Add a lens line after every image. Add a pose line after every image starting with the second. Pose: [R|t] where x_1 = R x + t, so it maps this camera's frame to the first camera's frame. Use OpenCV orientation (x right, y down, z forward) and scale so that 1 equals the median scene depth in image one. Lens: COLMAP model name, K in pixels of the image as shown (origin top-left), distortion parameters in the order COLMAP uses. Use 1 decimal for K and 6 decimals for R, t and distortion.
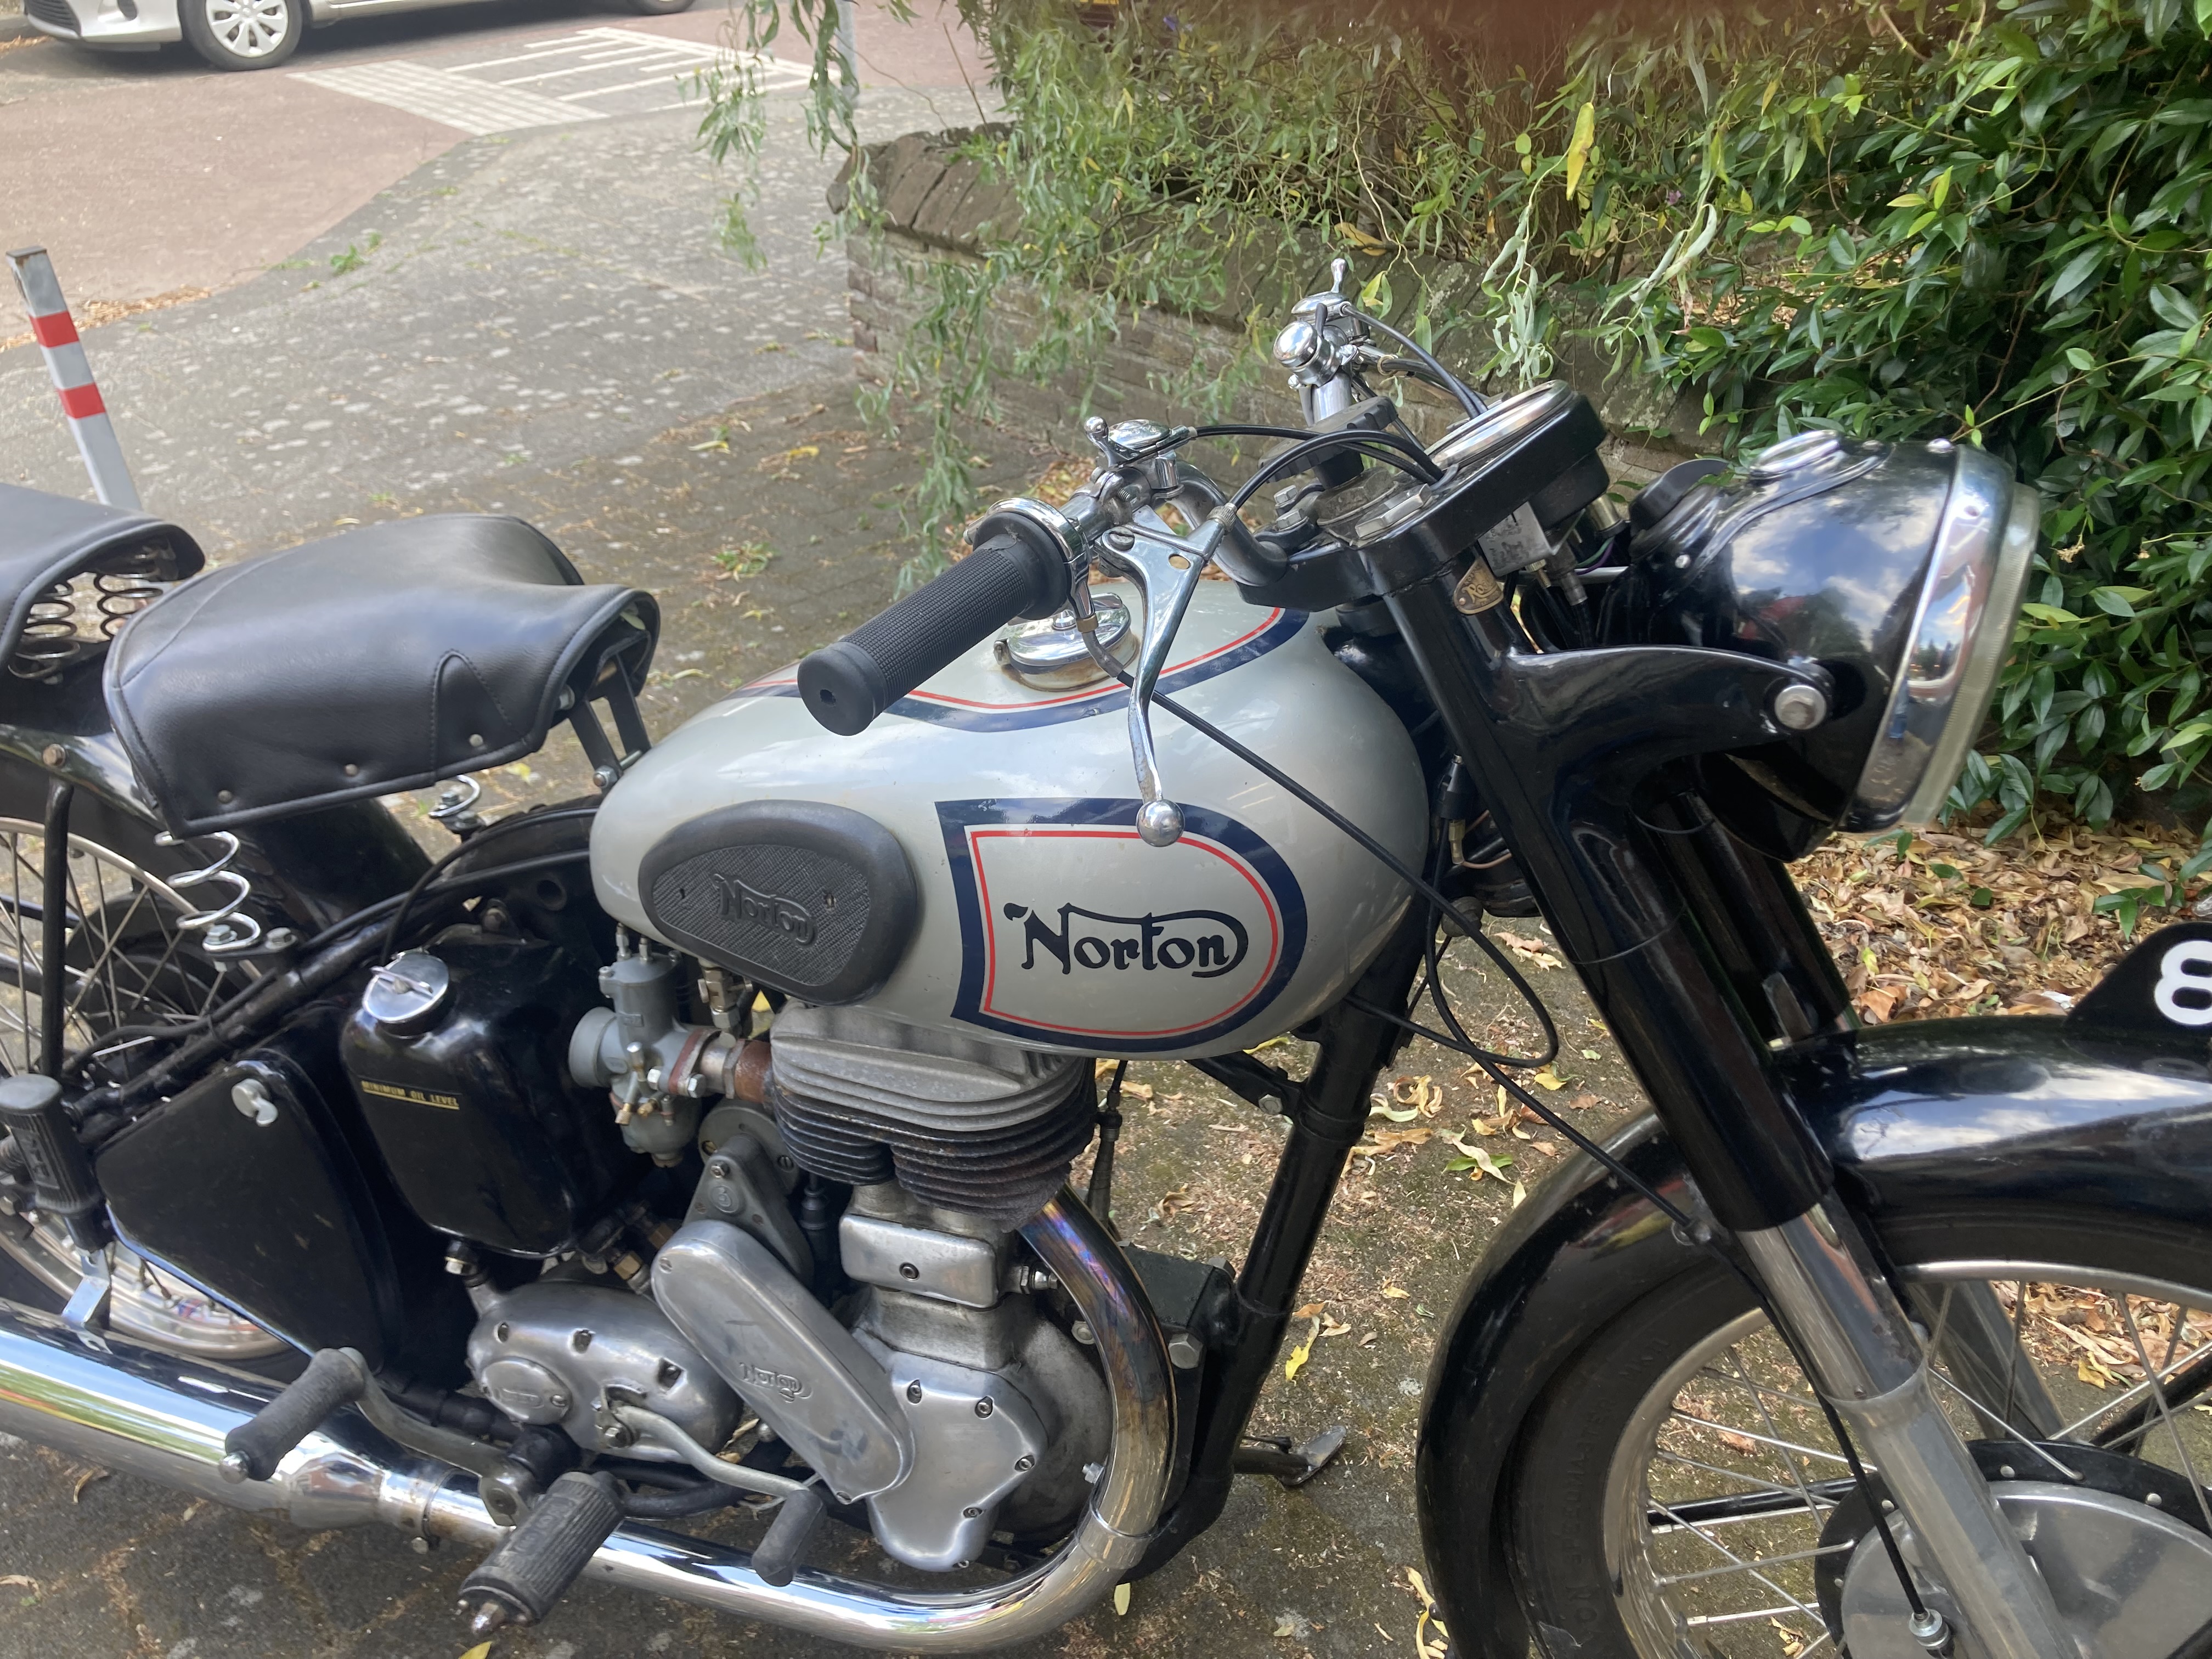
lens RADIAL K [[1793.0, 0, 1106.0], [0, 1793.0, 829.5], [0, 0, 1]] dist [-0.005085, -0.014268]
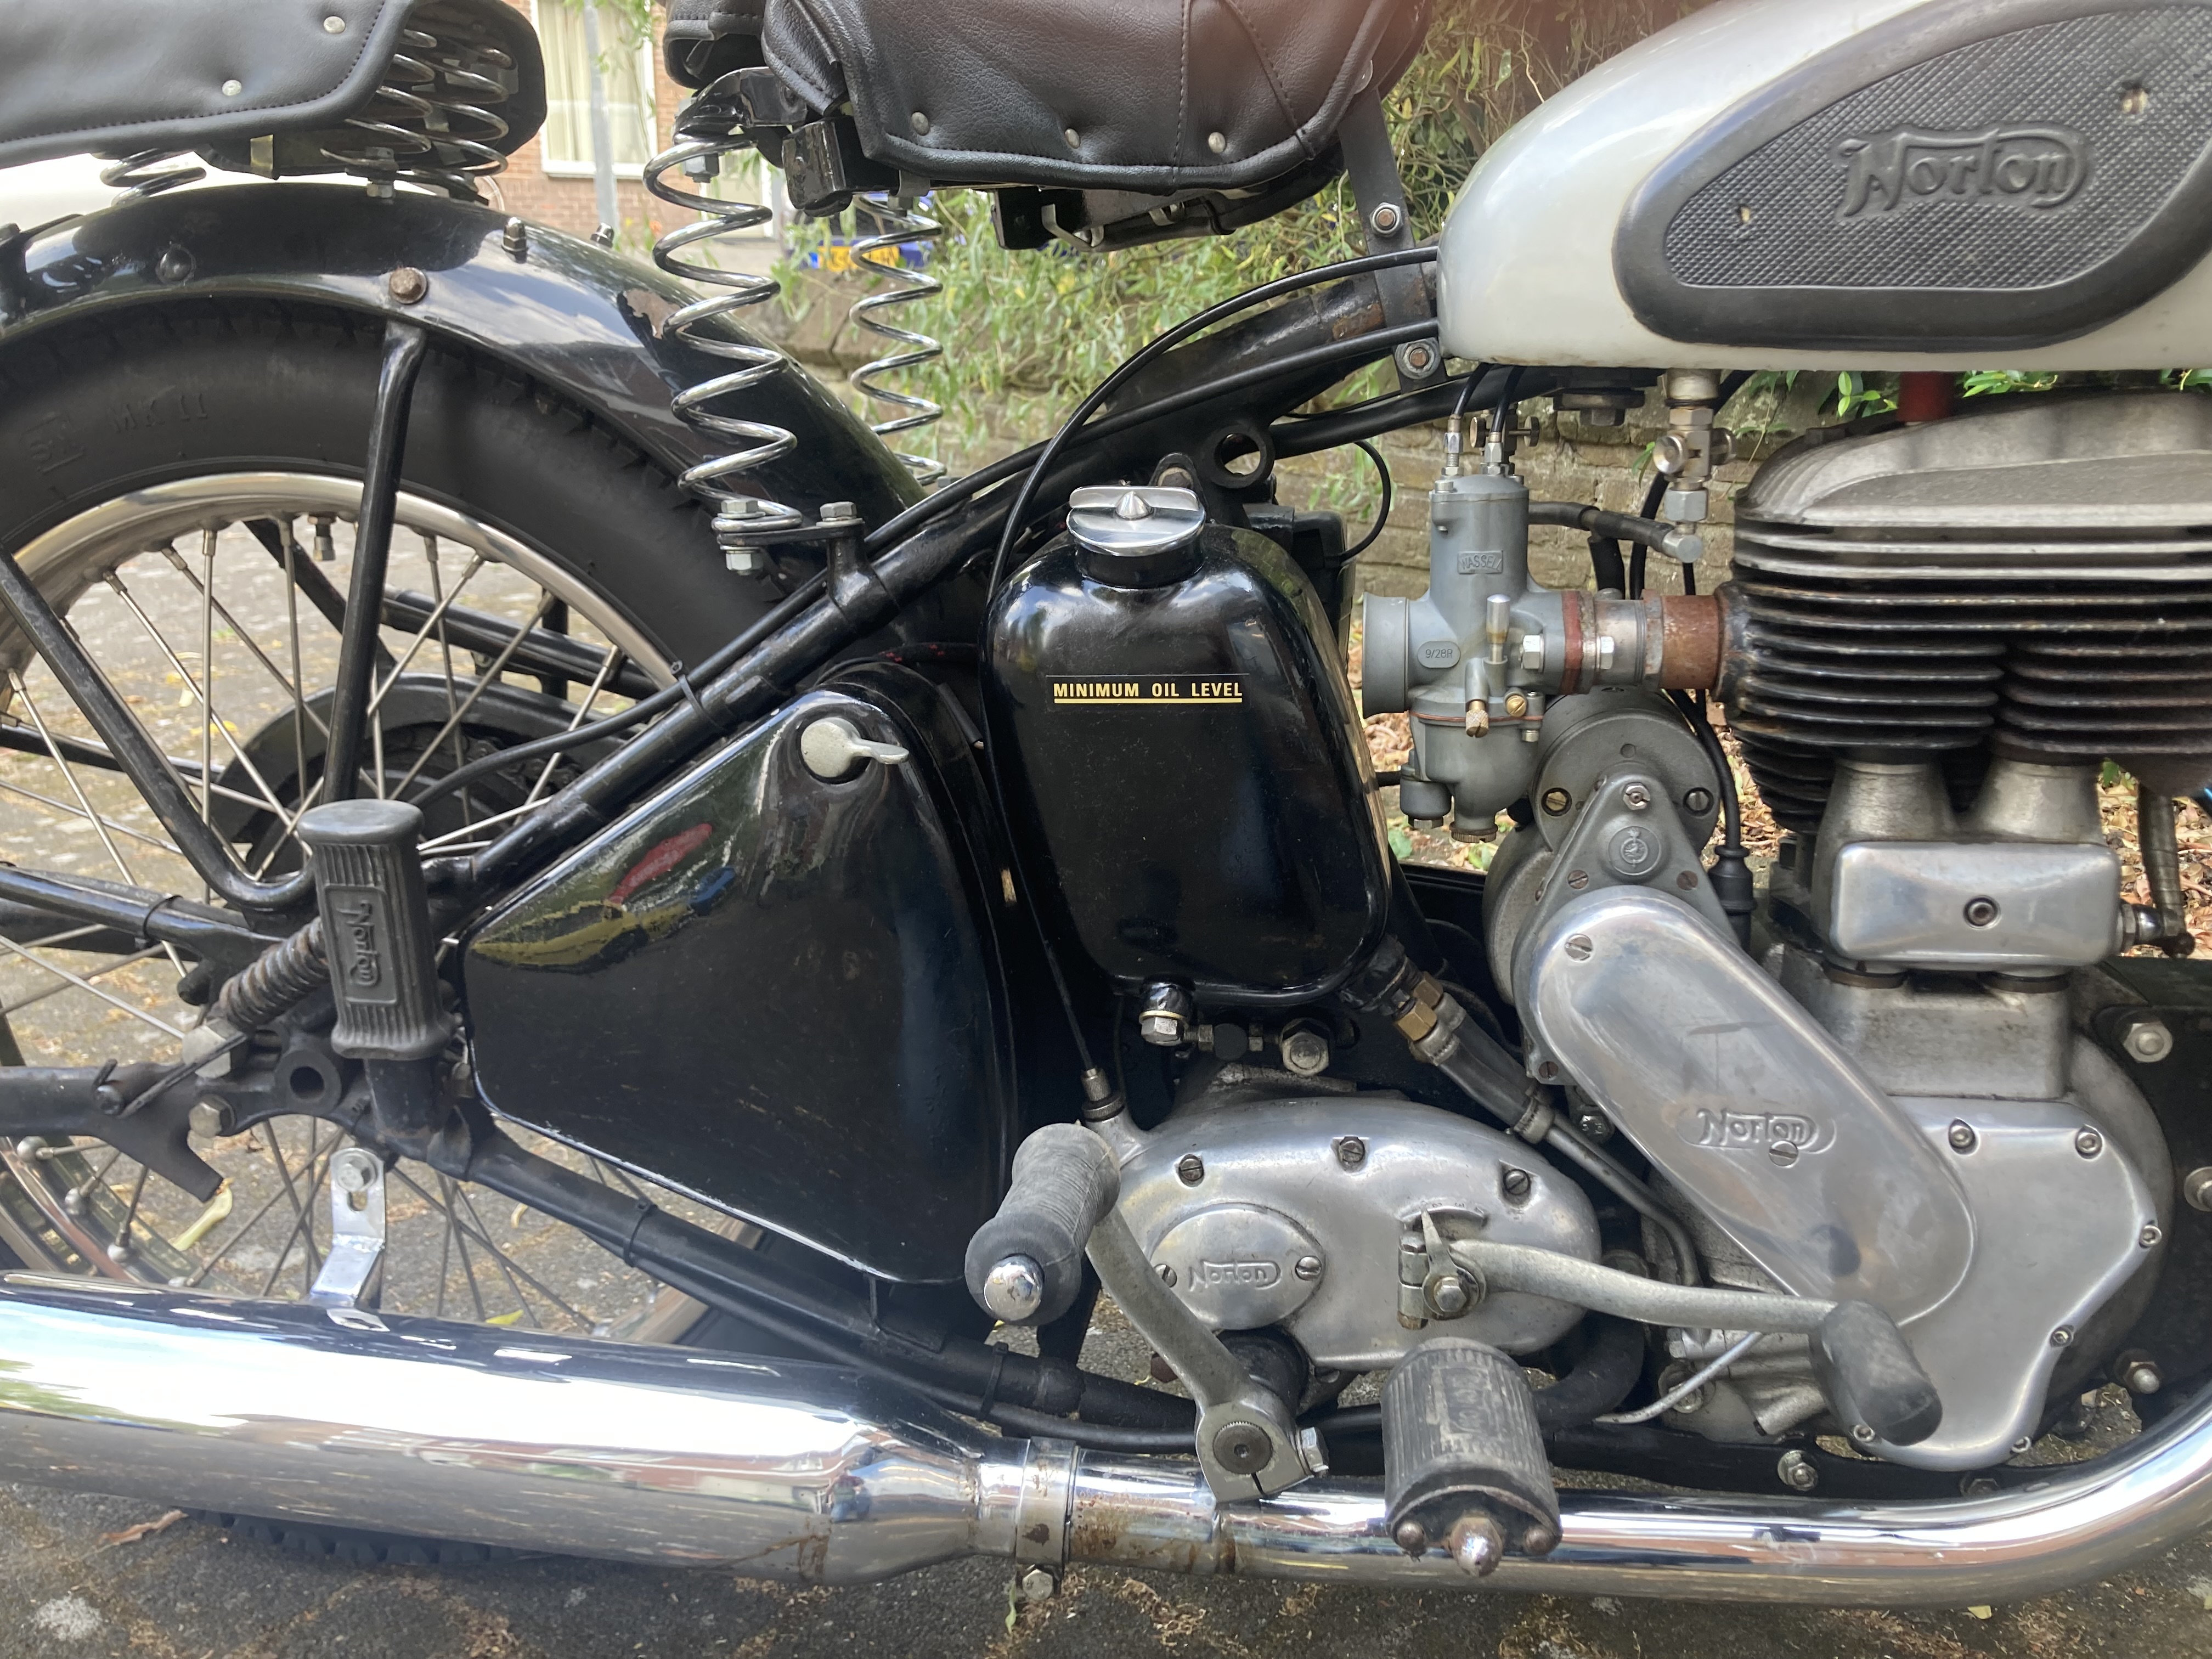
lens RADIAL K [[1807.2, 0, 1107.3], [0, 1807.2, 841.9], [0, 0, 1]] dist [0.016721, -0.003919]
pose [[0.982937, -0.055594, 0.175341, -0.505432], [0.086578, 0.980870, -0.174350, 0.298346], [-0.162294, 0.186555, 0.968947, 0.418504]]
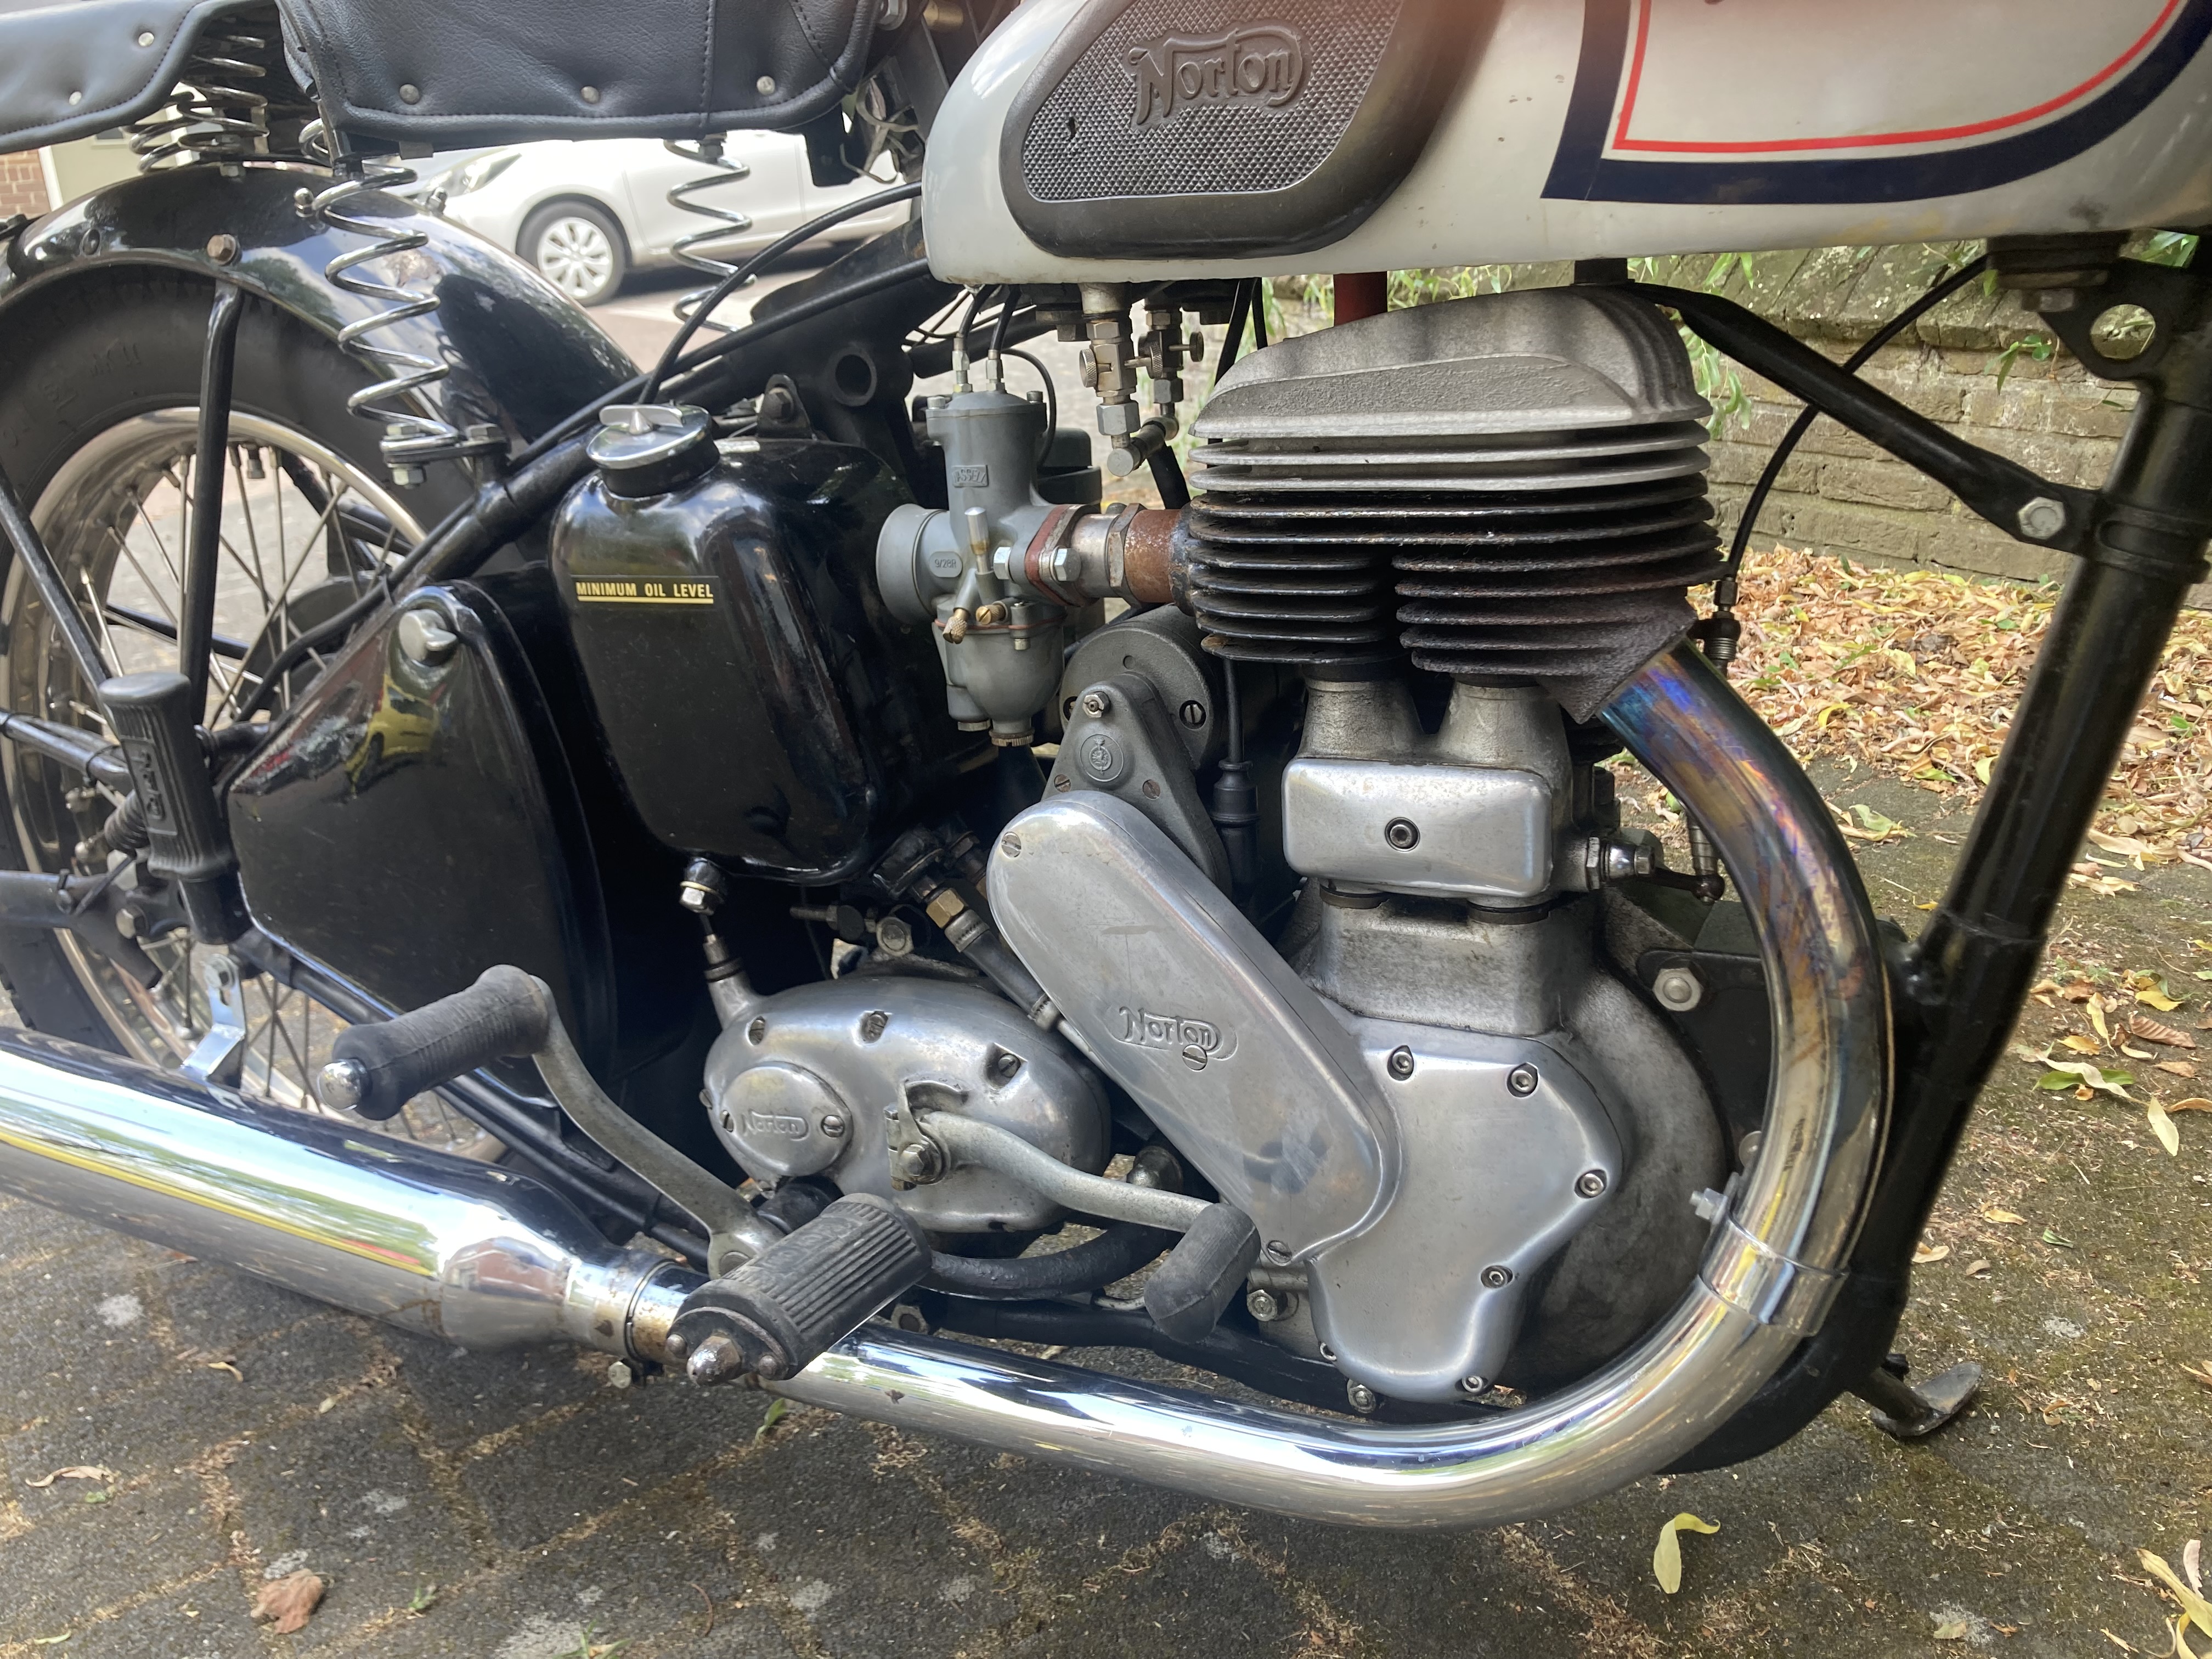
lens RADIAL K [[1792.3, 0, 1105.8], [0, 1792.3, 844.6], [0, 0, 1]] dist [0.025987, -0.009304]
pose [[0.989700, -0.000531, -0.143159, -0.119275], [-0.020129, 0.989542, -0.142831, 0.330758], [0.141738, 0.144242, 0.979339, 0.373550]]
